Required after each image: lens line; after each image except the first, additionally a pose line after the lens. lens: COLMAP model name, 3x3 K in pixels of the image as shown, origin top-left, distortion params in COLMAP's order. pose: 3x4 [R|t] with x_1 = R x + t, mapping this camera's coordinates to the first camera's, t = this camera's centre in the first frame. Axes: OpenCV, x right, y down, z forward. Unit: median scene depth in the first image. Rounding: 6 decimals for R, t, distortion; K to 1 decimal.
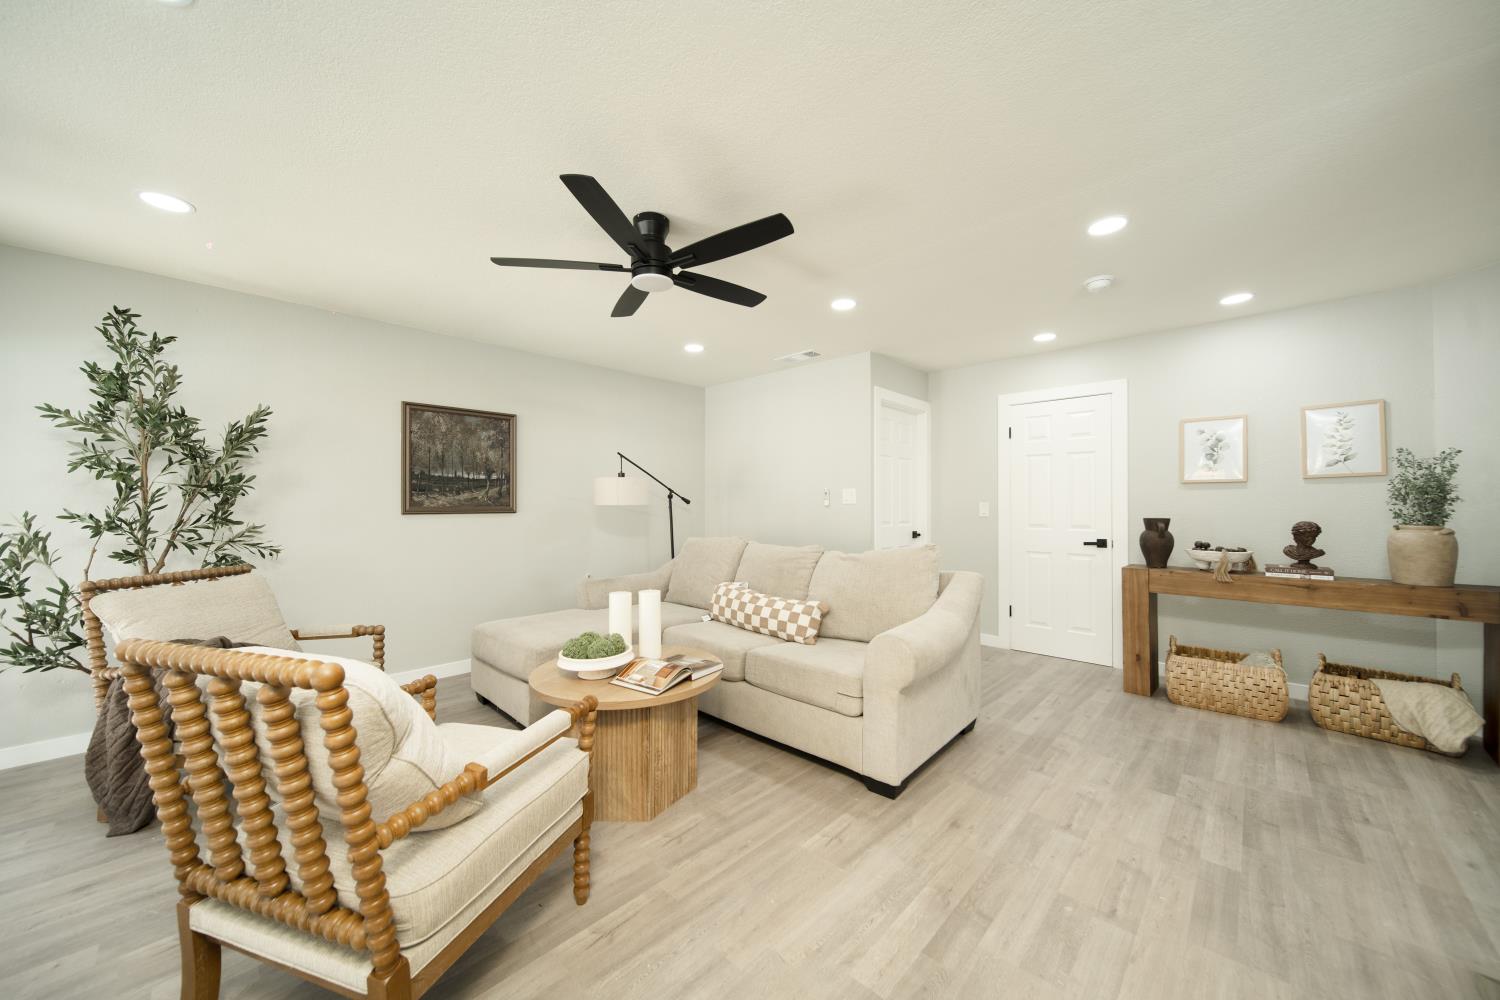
lens RADIAL K [[531.1, 0, 757.1], [0, 531.1, 501.0], [0, 0, 1]] dist [-0.010632, -0.000408]
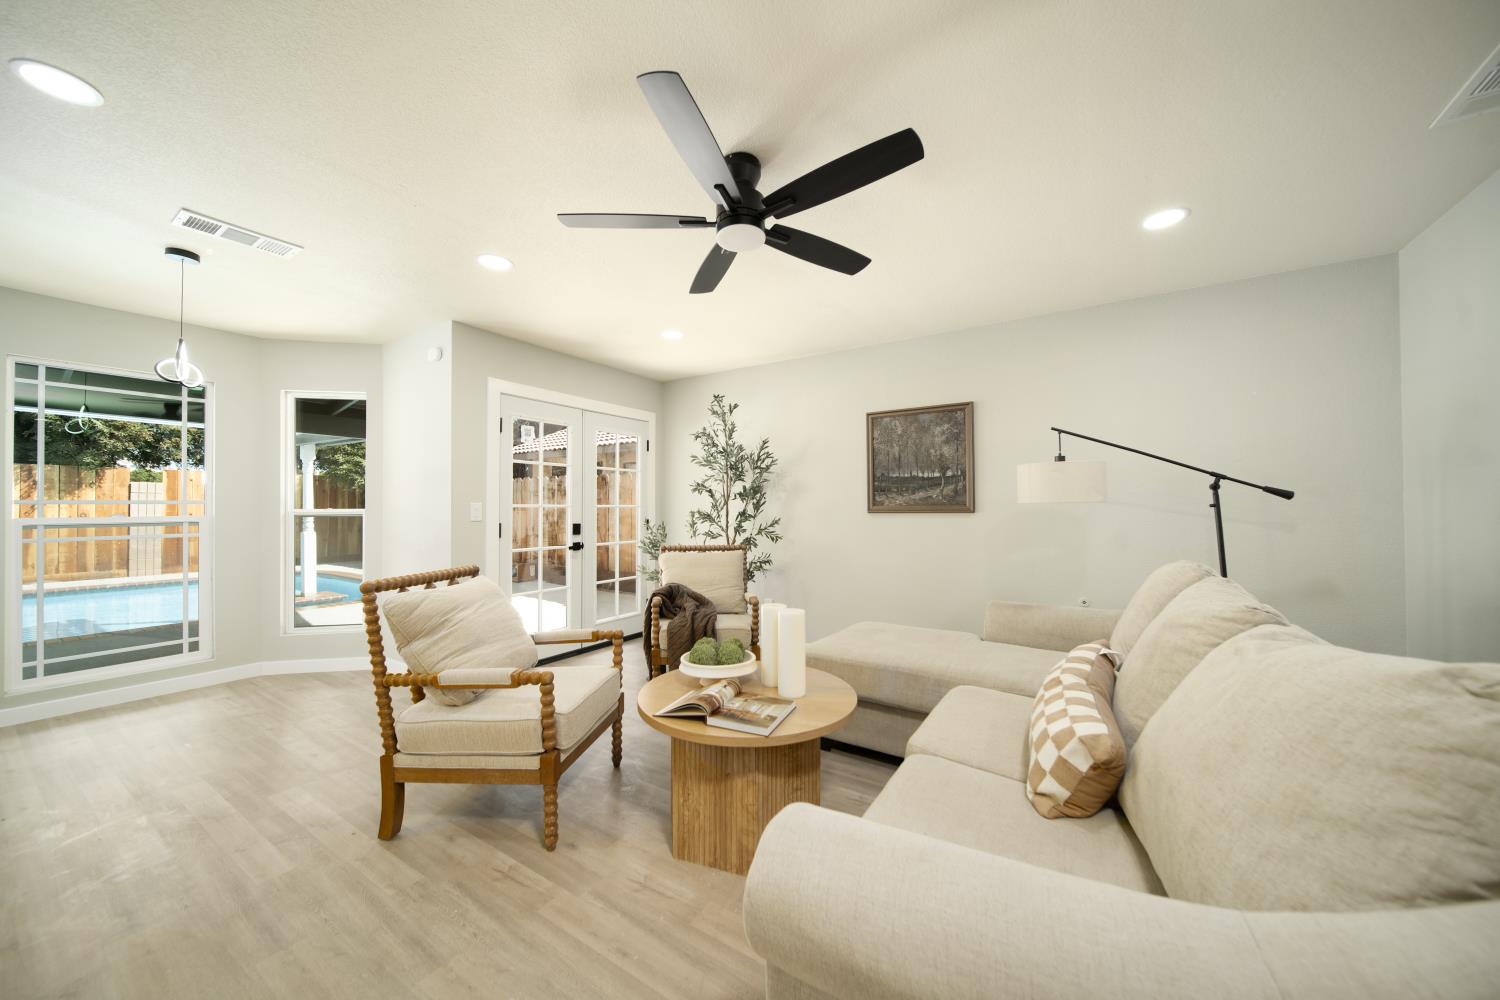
lens RADIAL K [[531.1, 0, 757.1], [0, 531.1, 503.2], [0, 0, 1]] dist [-0.010632, -0.000408]
pose [[0.180149, -0.010326, -0.983585, 0.525743], [0.013005, 0.999883, -0.008115, 0.013648], [0.983553, -0.011329, 0.180262, 0.736728]]
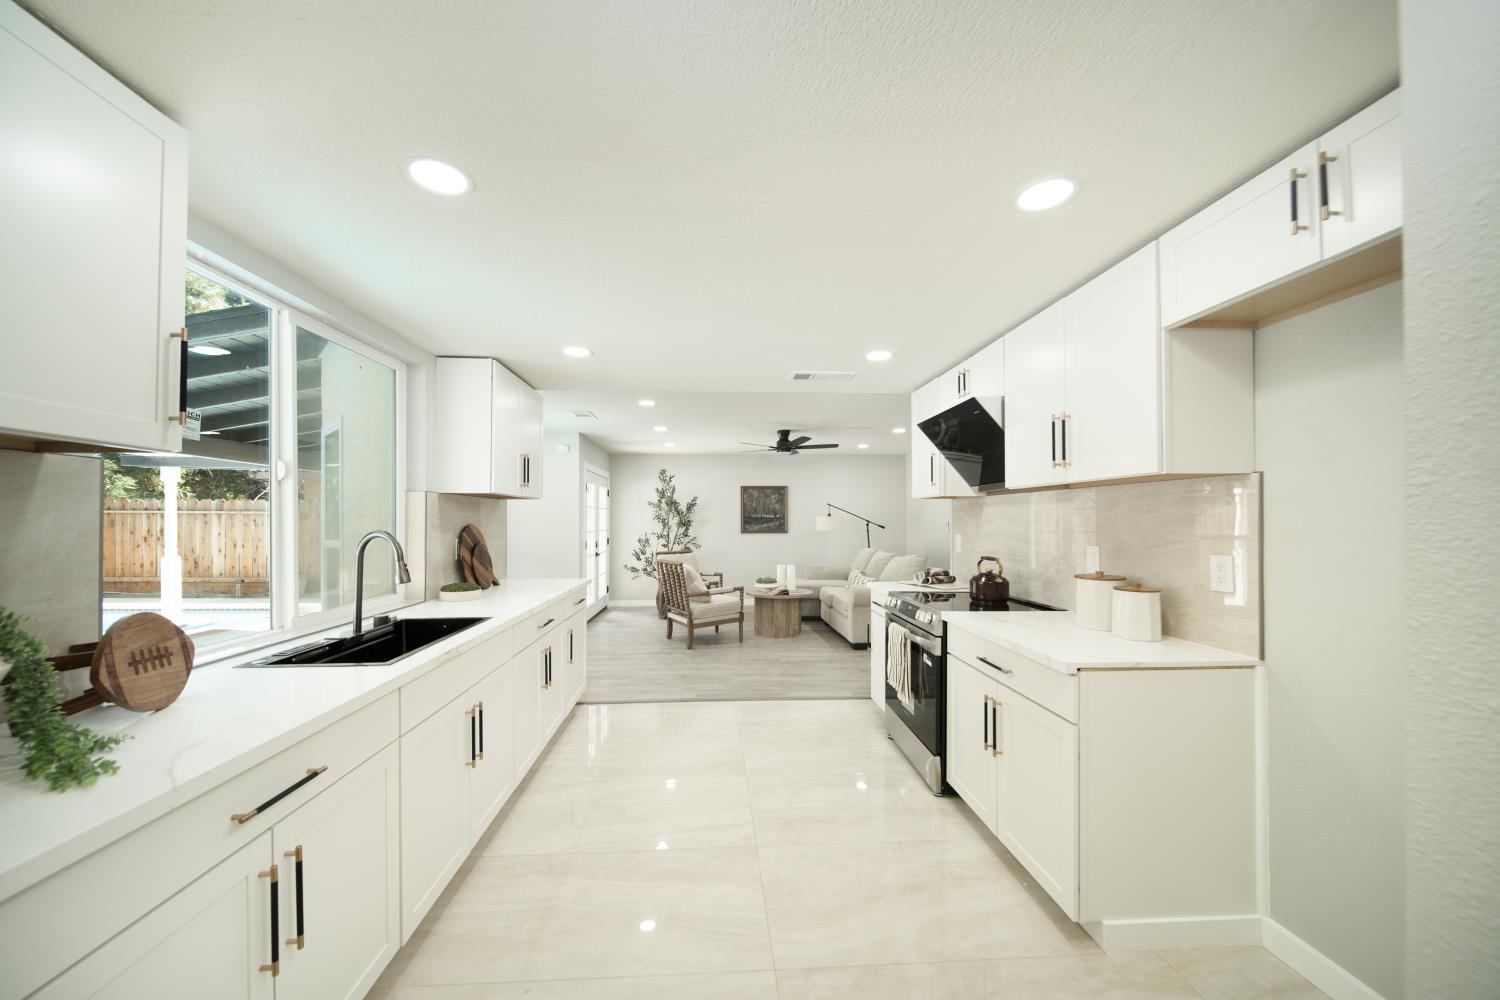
lens RADIAL K [[531.1, 0, 746.3], [0, 531.1, 515.6], [0, 0, 1]] dist [-0.010632, -0.000408]
pose [[0.728885, -0.008351, -0.684585, 1.308183], [0.007587, 0.999963, -0.004120, -0.058994], [0.684594, -0.002191, 0.728921, -0.972613]]
